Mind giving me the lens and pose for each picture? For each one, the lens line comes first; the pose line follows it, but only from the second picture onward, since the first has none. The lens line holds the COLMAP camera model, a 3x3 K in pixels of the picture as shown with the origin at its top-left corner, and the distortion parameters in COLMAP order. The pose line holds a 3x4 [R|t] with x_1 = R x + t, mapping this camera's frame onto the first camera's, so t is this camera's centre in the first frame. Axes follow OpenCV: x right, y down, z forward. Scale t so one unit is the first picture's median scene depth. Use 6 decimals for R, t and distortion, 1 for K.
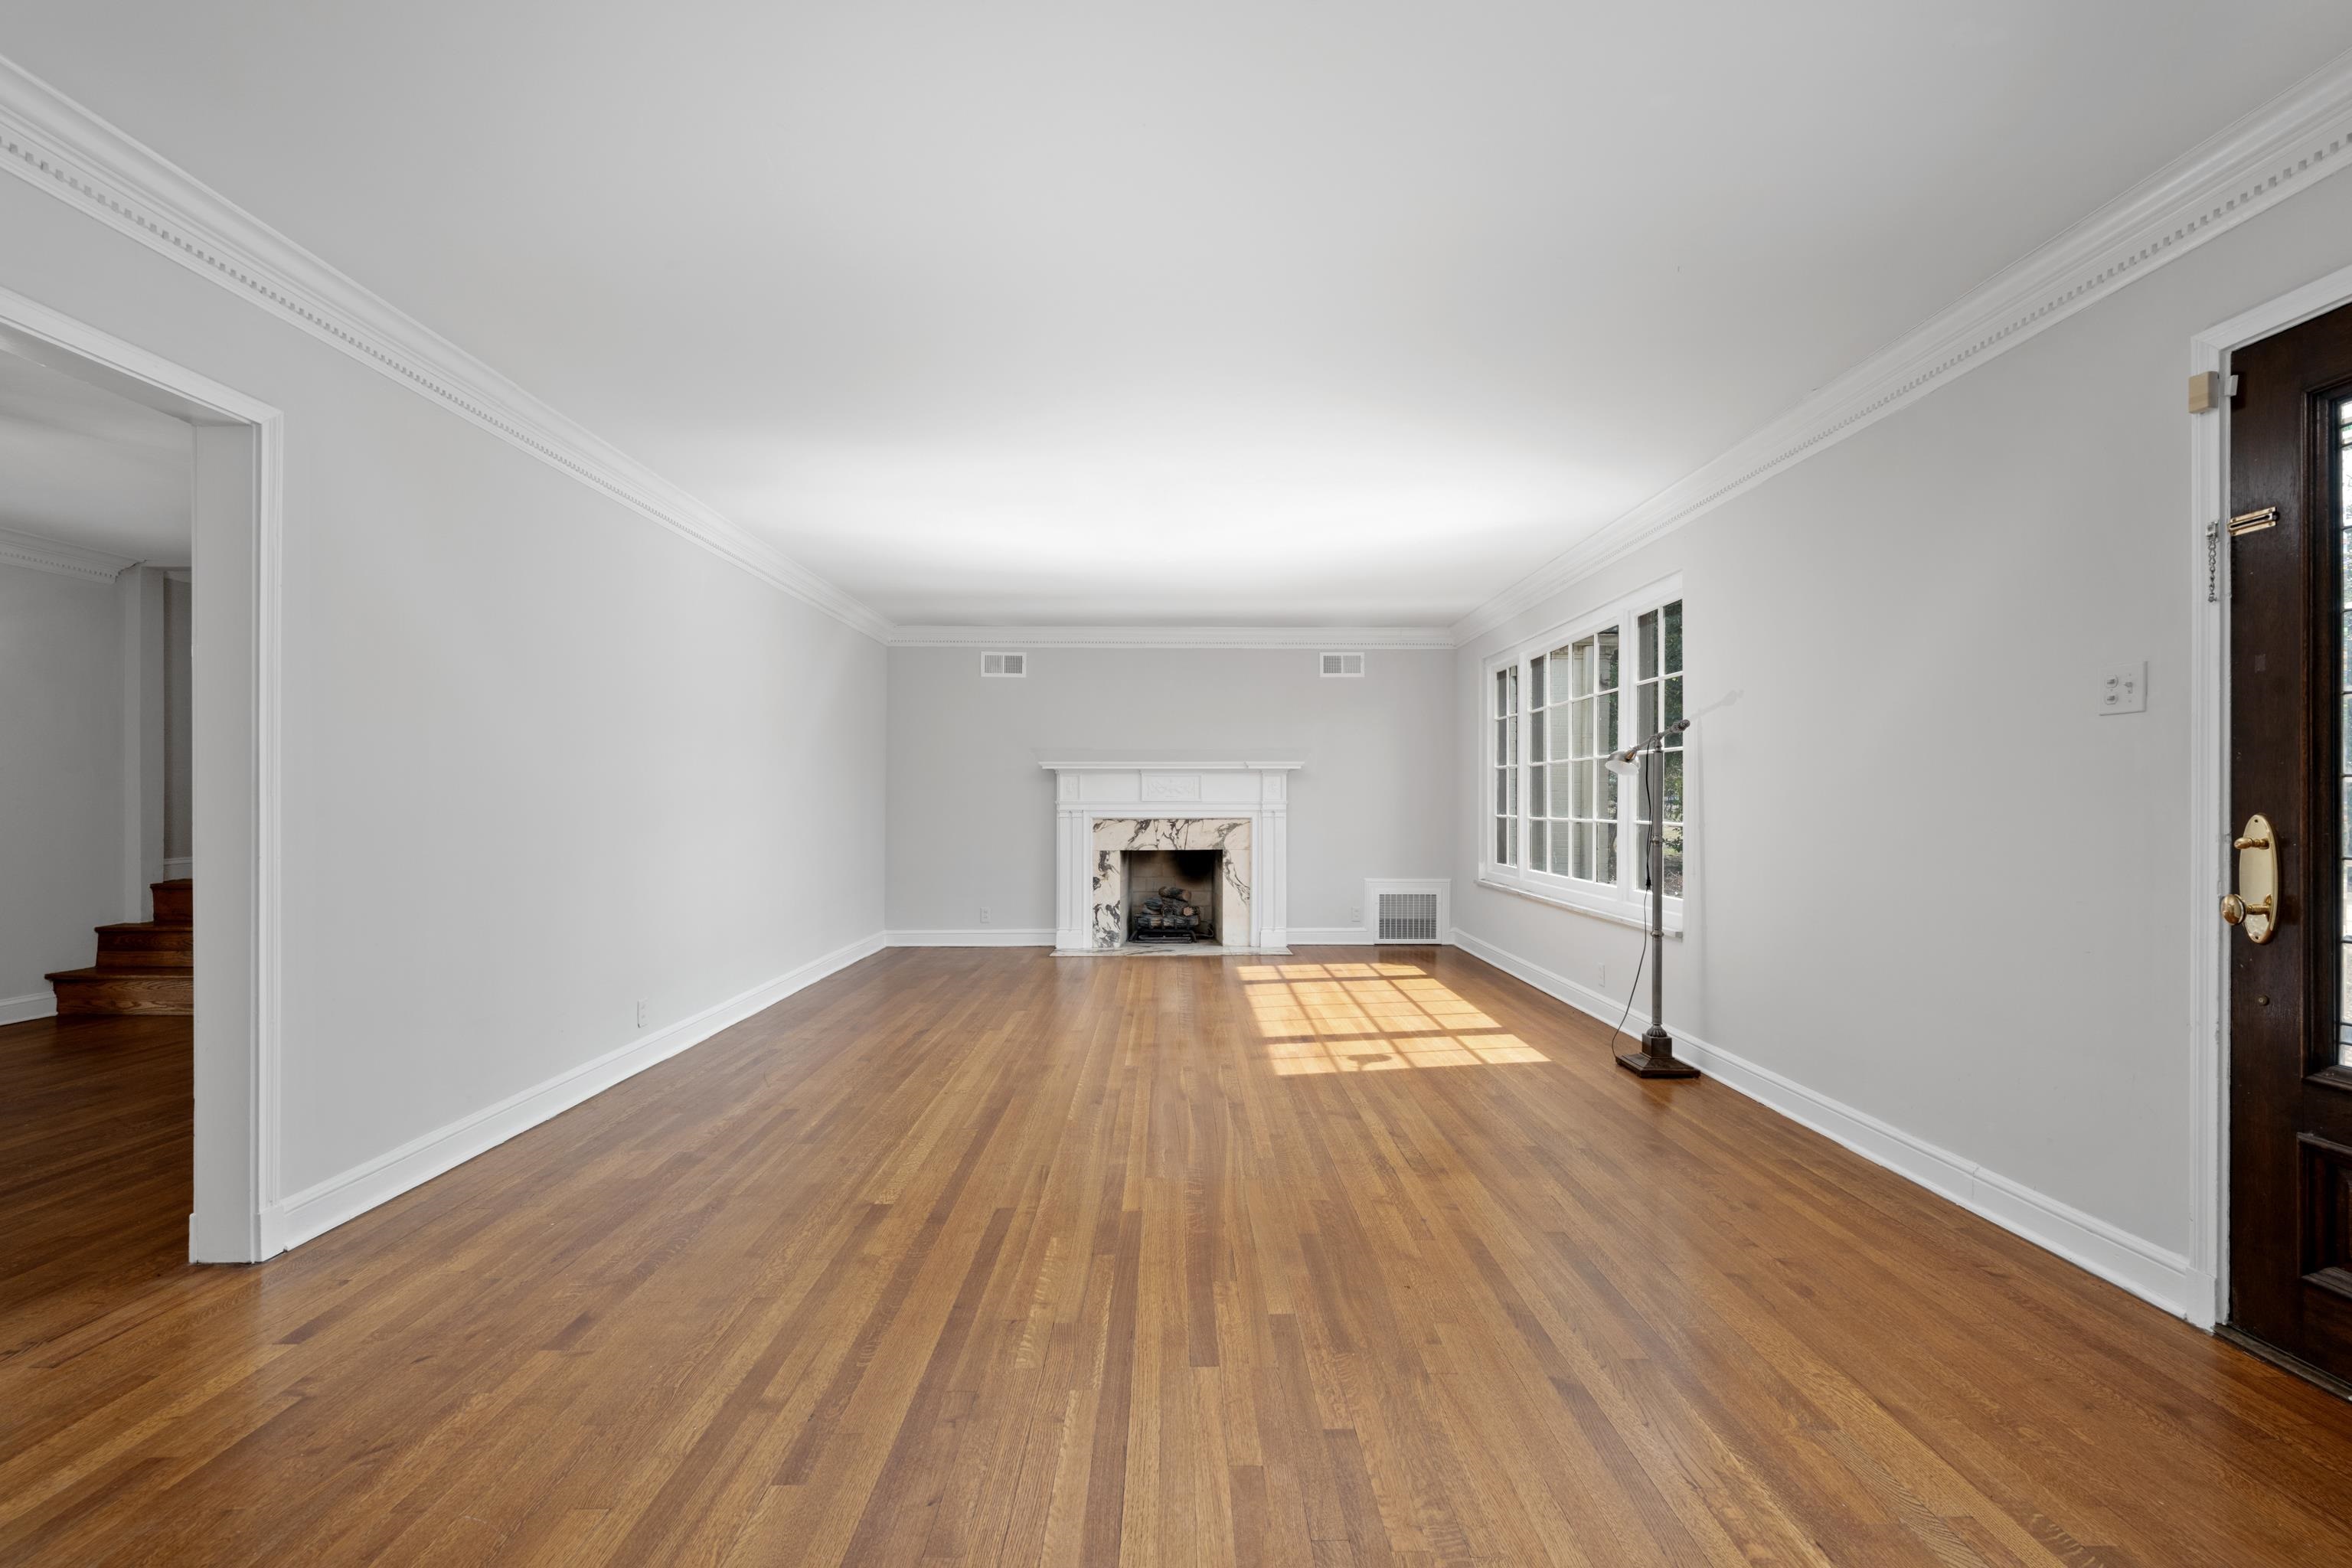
lens RADIAL K [[1071.8, 0, 1176.0], [0, 1071.8, 784.0], [0, 0, 1]] dist [0.000946, 0.000222]
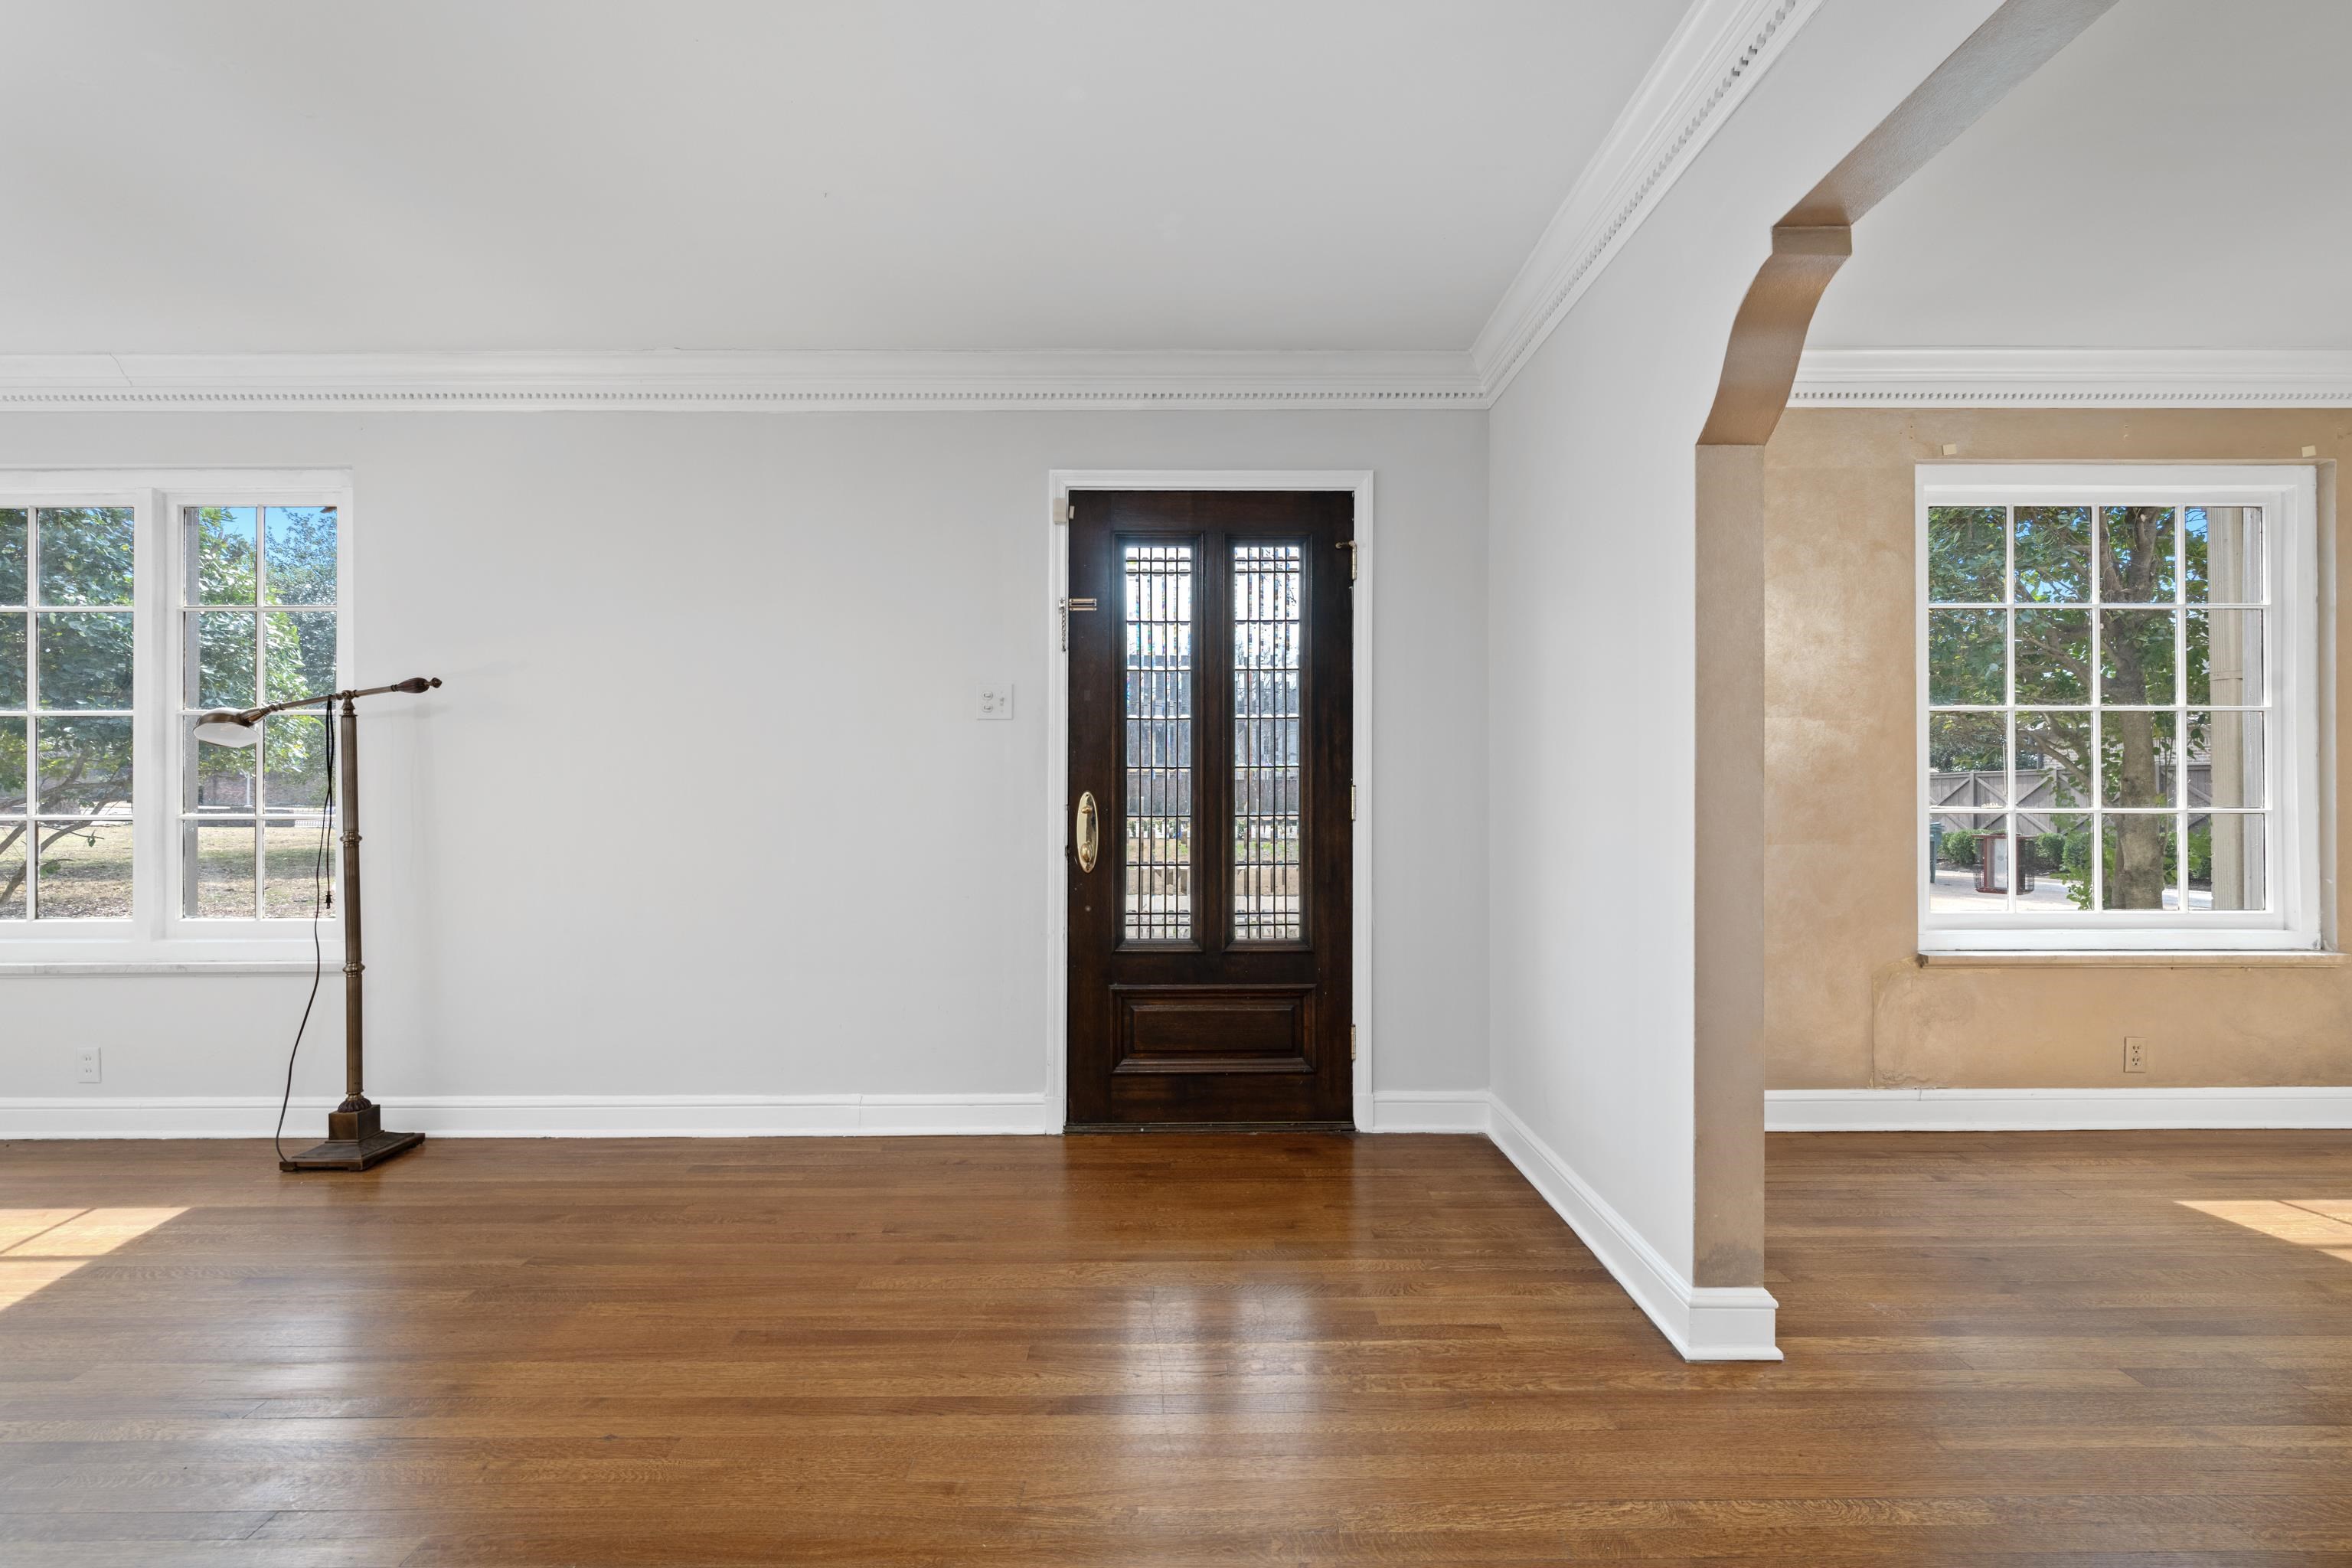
lens RADIAL K [[1034.6, 0, 1176.0], [0, 1034.6, 784.0], [0, 0, 1]] dist [-0.002882, 0.000000]
pose [[-0.000336, 0.000371, 1.000000, -0.465897], [-0.003532, 0.999994, -0.000372, 0.016781], [-0.999994, -0.003532, -0.000335, 0.791569]]
